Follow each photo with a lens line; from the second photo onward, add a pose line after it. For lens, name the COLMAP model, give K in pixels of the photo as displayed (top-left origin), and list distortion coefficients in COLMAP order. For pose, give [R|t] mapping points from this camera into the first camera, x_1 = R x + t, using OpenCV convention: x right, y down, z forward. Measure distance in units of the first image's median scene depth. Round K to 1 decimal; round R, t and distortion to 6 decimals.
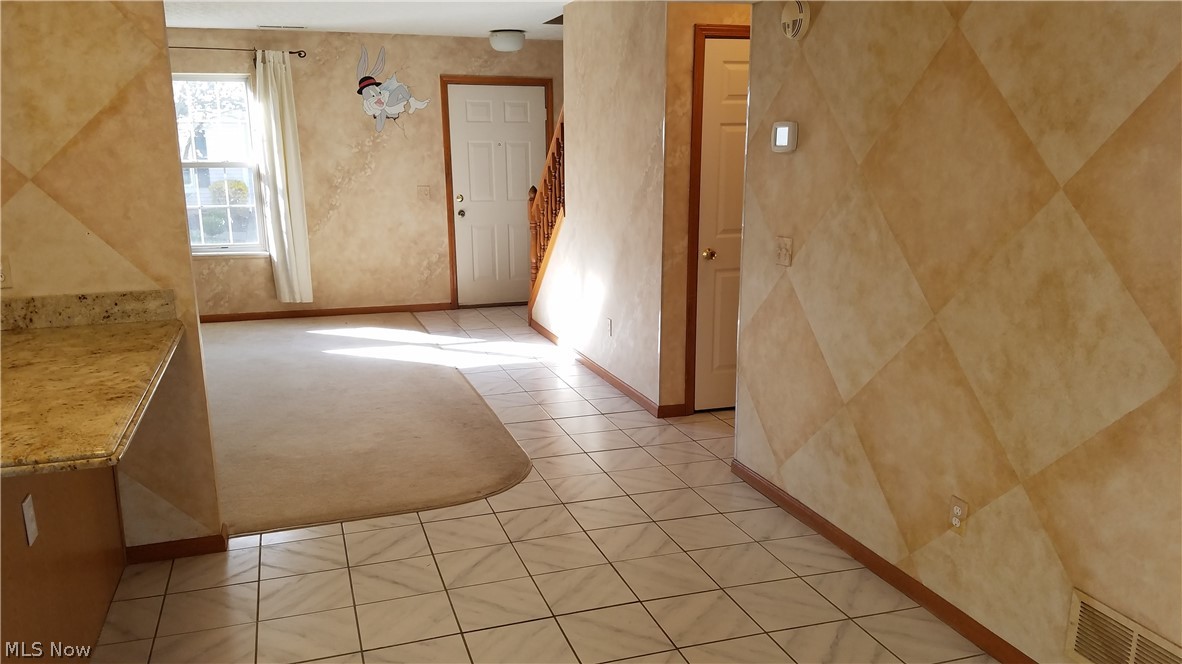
lens RADIAL K [[908.8, 0, 580.3], [0, 908.8, 355.4], [0, 0, 1]] dist [0.179335, -0.258688]
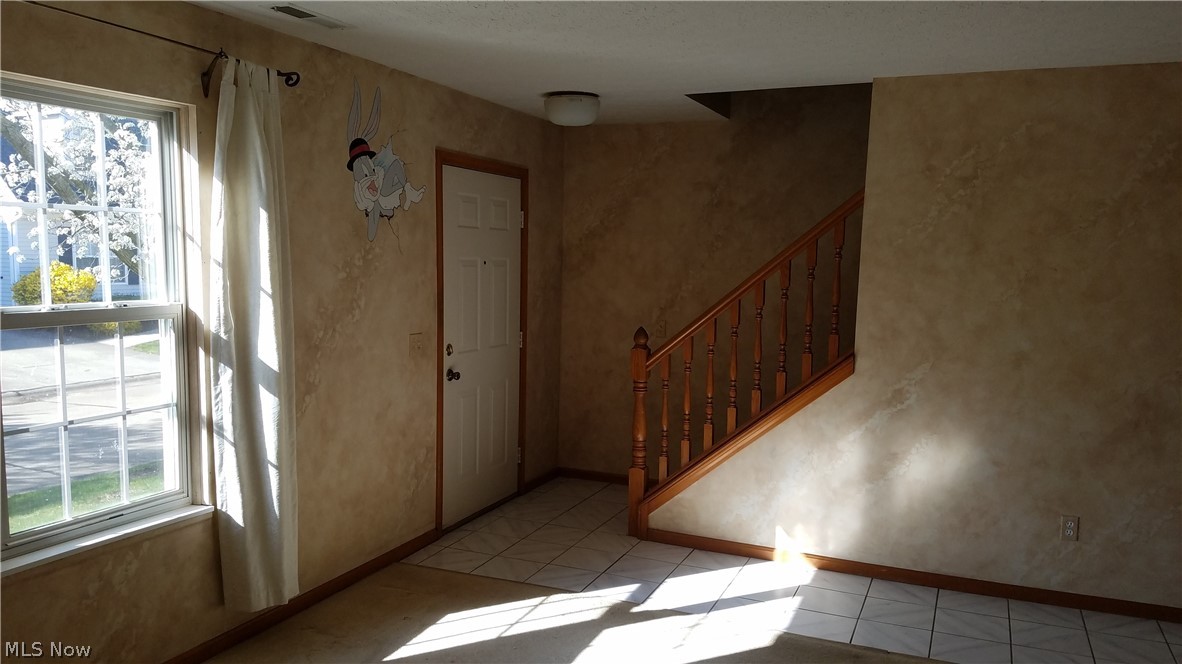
lens RADIAL K [[875.8, 0, 546.4], [0, 875.8, 368.5], [0, 0, 1]] dist [0.041083, -0.050638]
pose [[0.672608, -0.075314, 0.736156, -1.286824], [0.144514, 0.989022, -0.030855, -0.338007], [-0.725750, 0.127138, 0.676108, 1.445477]]
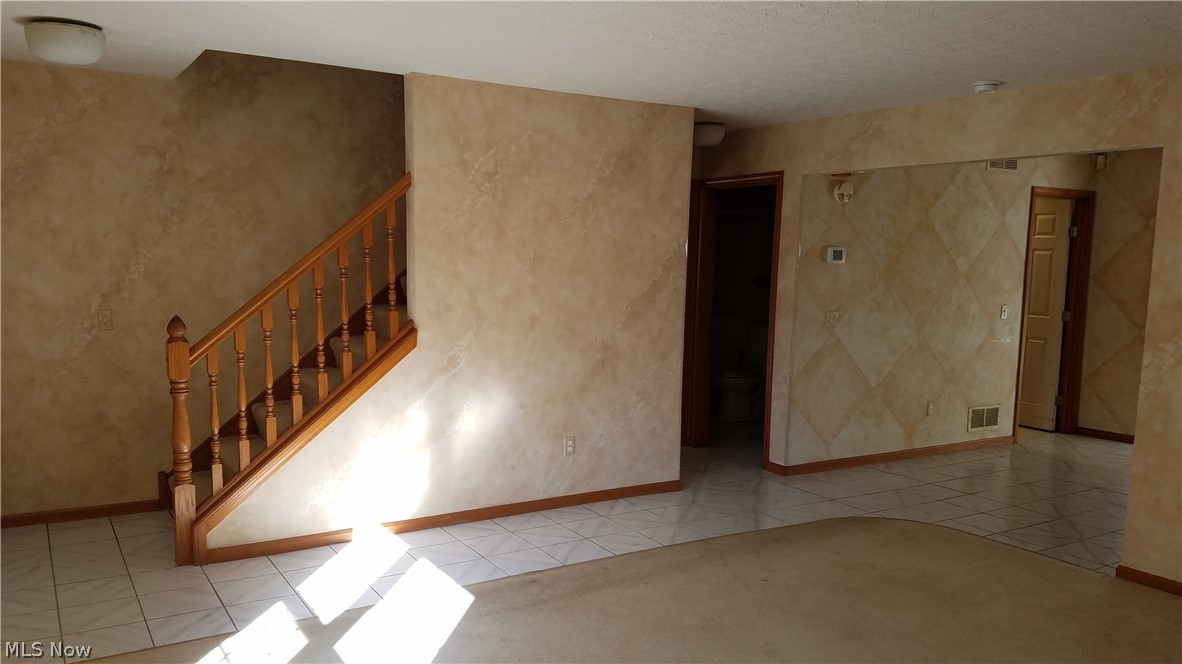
lens RADIAL K [[908.8, 0, 565.5], [0, 908.8, 358.2], [0, 0, 1]] dist [0.179335, -0.258688]
pose [[-0.227438, -0.114502, 0.967037, -1.494181], [0.200487, 0.966282, 0.161565, -0.470648], [-0.952931, 0.230624, -0.196813, 2.039371]]
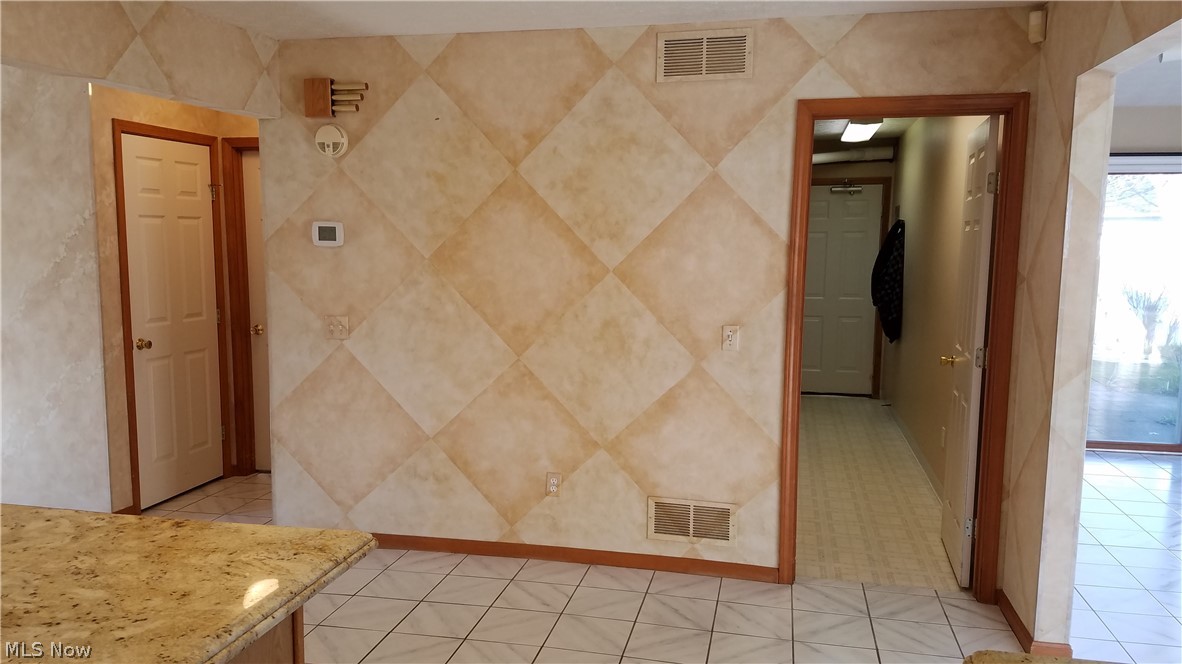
lens RADIAL K [[908.8, 0, 578.9], [0, 908.8, 357.4], [0, 0, 1]] dist [0.179335, -0.258688]
pose [[0.514616, -0.102881, 0.851226, -0.705089], [0.181103, 0.983419, 0.009371, -0.033698], [-0.838076, 0.149337, 0.524715, 0.131034]]
